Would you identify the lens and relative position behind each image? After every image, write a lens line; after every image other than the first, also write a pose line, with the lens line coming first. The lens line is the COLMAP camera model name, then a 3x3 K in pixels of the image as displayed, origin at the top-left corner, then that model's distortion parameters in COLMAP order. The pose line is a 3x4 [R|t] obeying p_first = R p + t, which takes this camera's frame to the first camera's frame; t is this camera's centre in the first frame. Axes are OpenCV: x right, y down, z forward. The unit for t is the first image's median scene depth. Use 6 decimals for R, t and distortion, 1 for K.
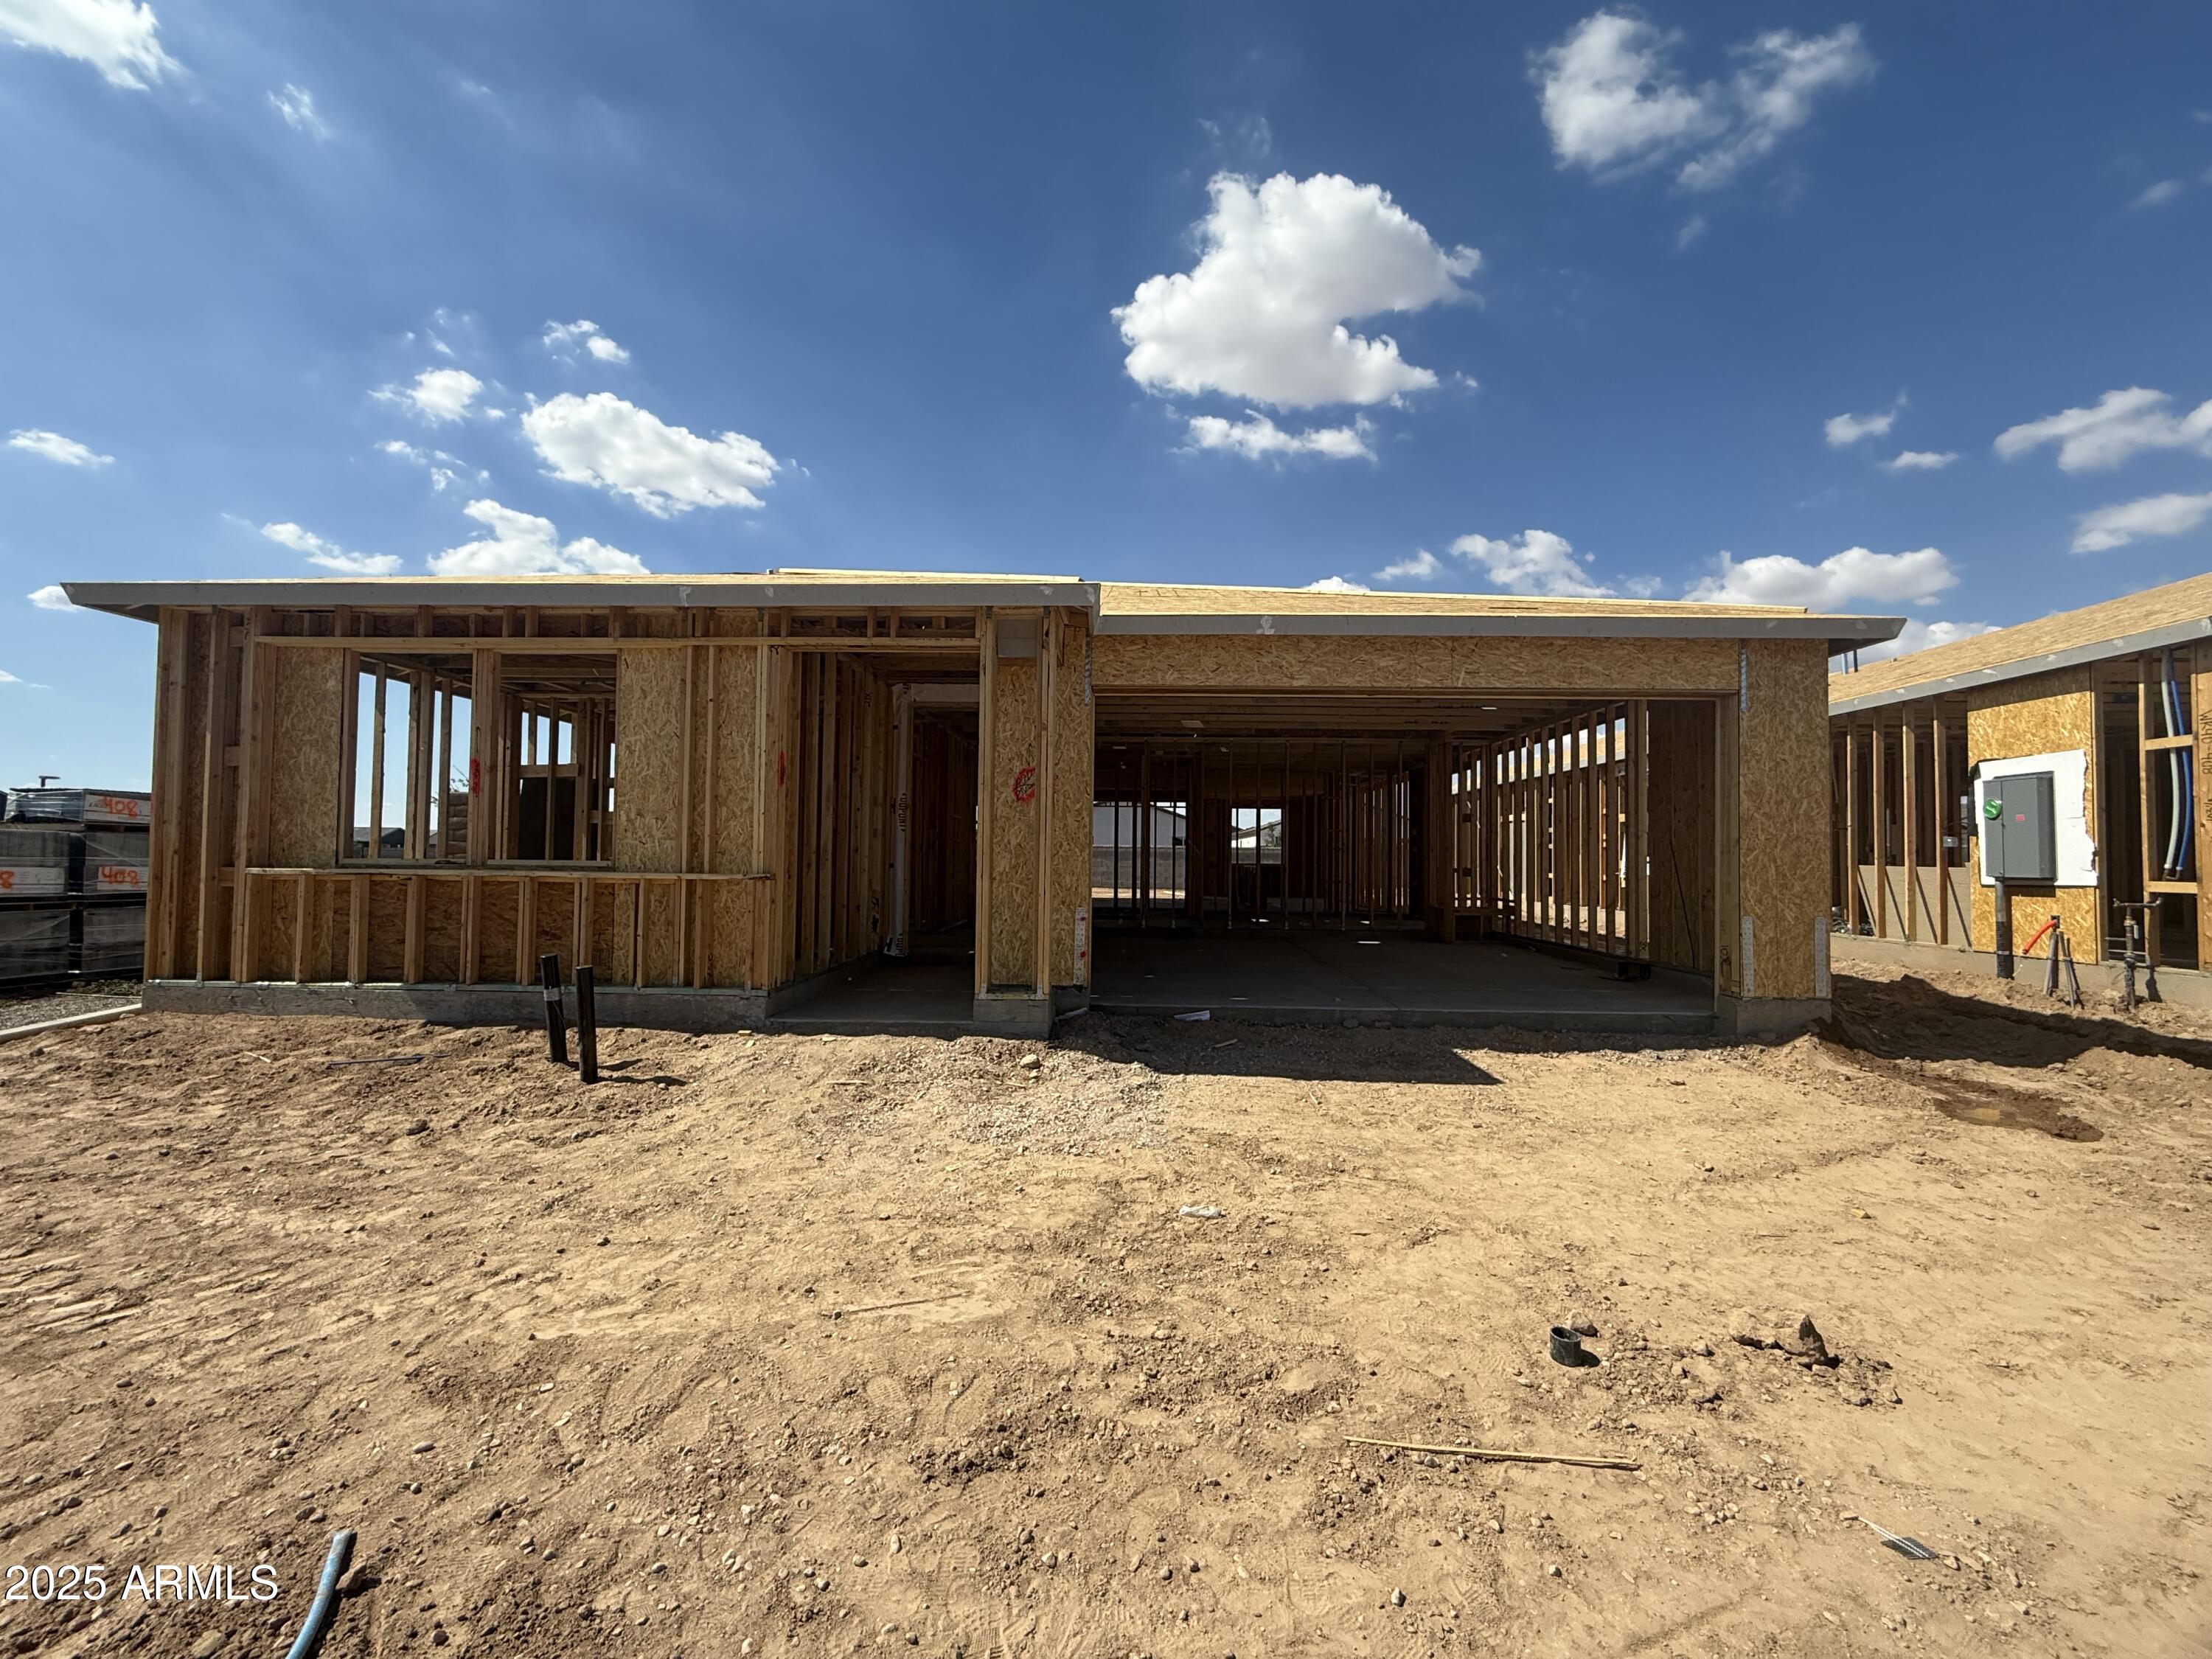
lens RADIAL K [[908.0, 0, 1114.8], [0, 908.0, 844.6], [0, 0, 1]] dist [0.001252, -0.000581]
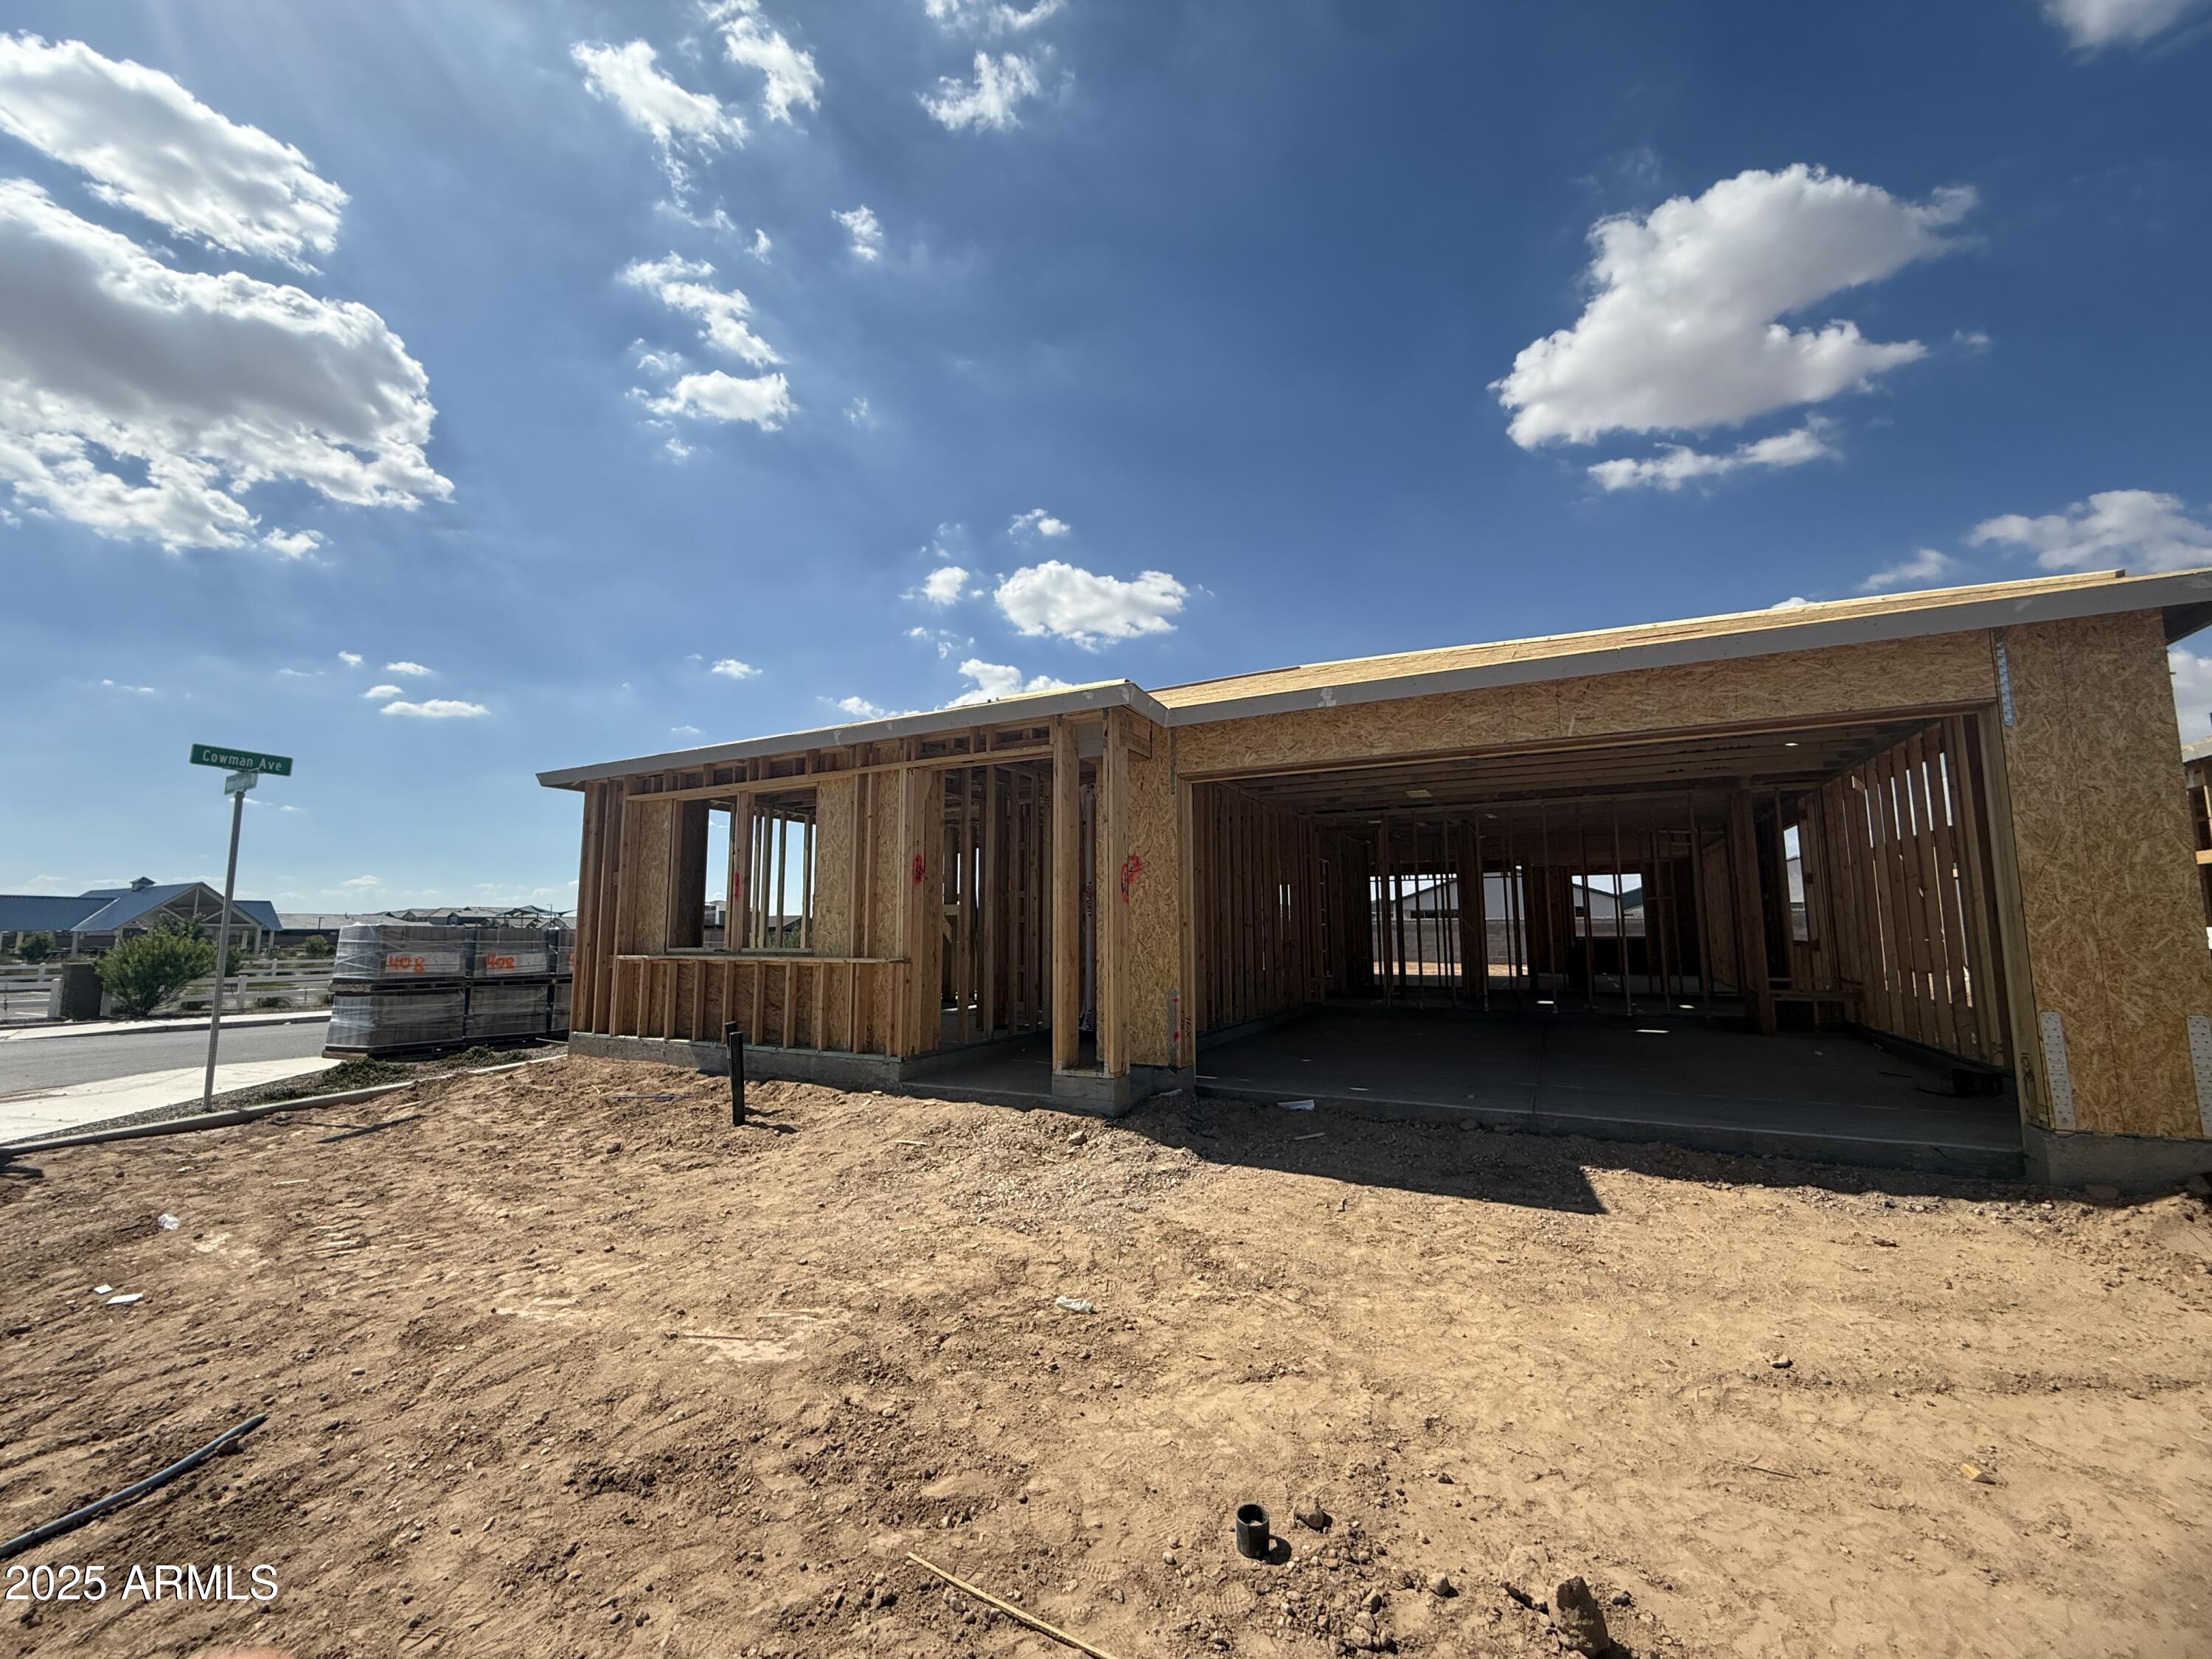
lens RADIAL K [[908.0, 0, 1284.5], [0, 908.0, 822.5], [0, 0, 1]] dist [0.001252, -0.000581]
pose [[0.902954, -0.066062, -0.424629, 0.529081], [0.022347, 0.993995, -0.107120, -0.004720], [0.429156, 0.087235, 0.899008, 0.114044]]
